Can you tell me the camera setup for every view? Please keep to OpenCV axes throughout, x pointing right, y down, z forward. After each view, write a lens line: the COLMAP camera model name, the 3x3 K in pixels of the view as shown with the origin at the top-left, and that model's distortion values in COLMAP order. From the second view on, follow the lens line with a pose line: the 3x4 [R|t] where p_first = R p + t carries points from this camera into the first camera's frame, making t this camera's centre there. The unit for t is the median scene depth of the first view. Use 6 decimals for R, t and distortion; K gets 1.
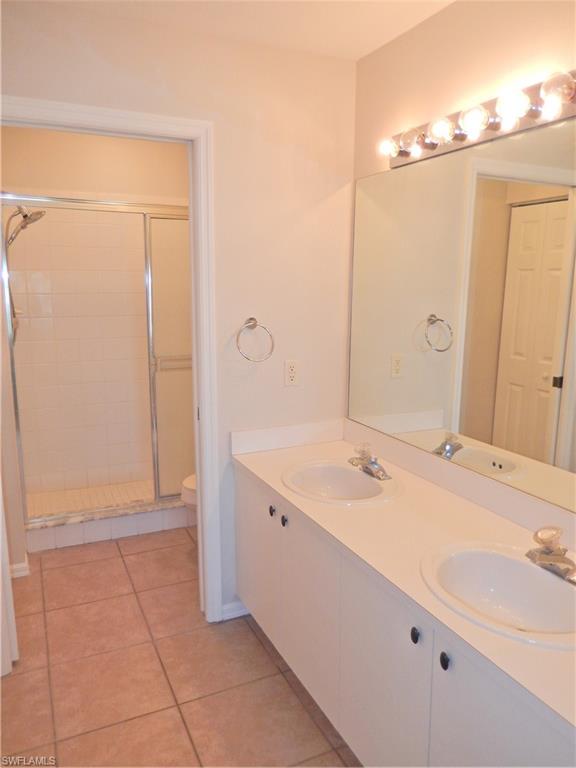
lens RADIAL K [[566.0, 0, 288.0], [0, 566.0, 384.0], [0, 0, 1]] dist [0.006294, -0.027585]
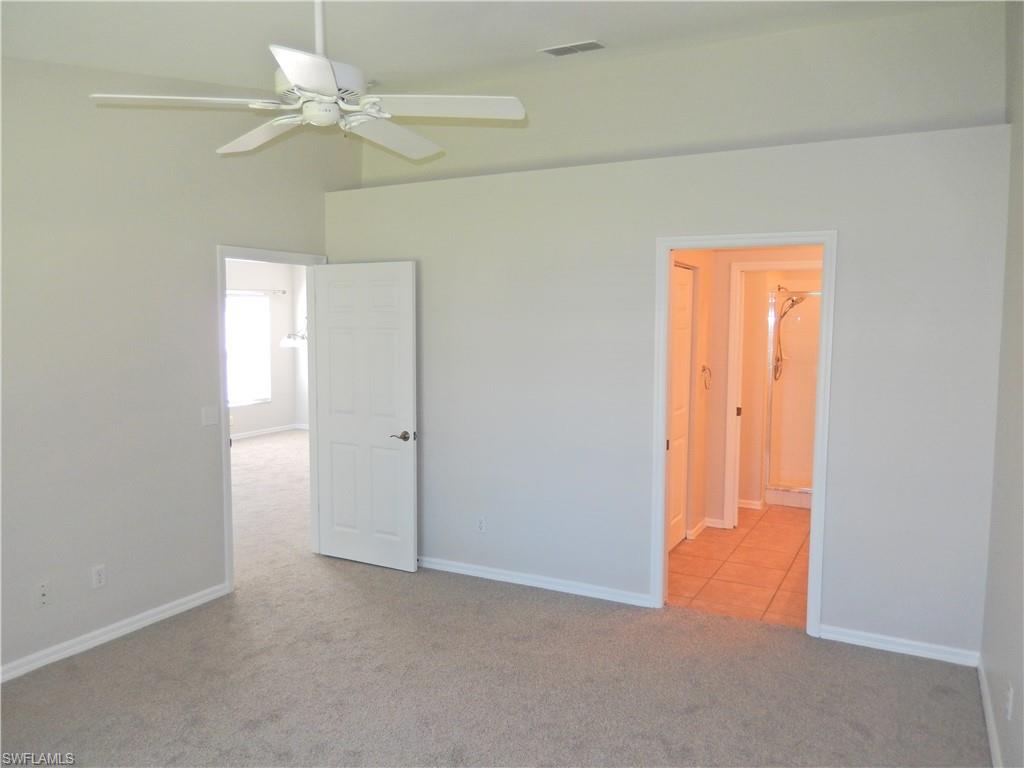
lens RADIAL K [[754.7, 0, 509.0], [0, 754.7, 375.7], [0, 0, 1]] dist [0.006294, -0.027585]
pose [[0.593746, 0.057787, -0.802575, 0.826311], [-0.143674, 0.989003, -0.035080, 0.114297], [0.791722, 0.136138, 0.595519, -0.936549]]
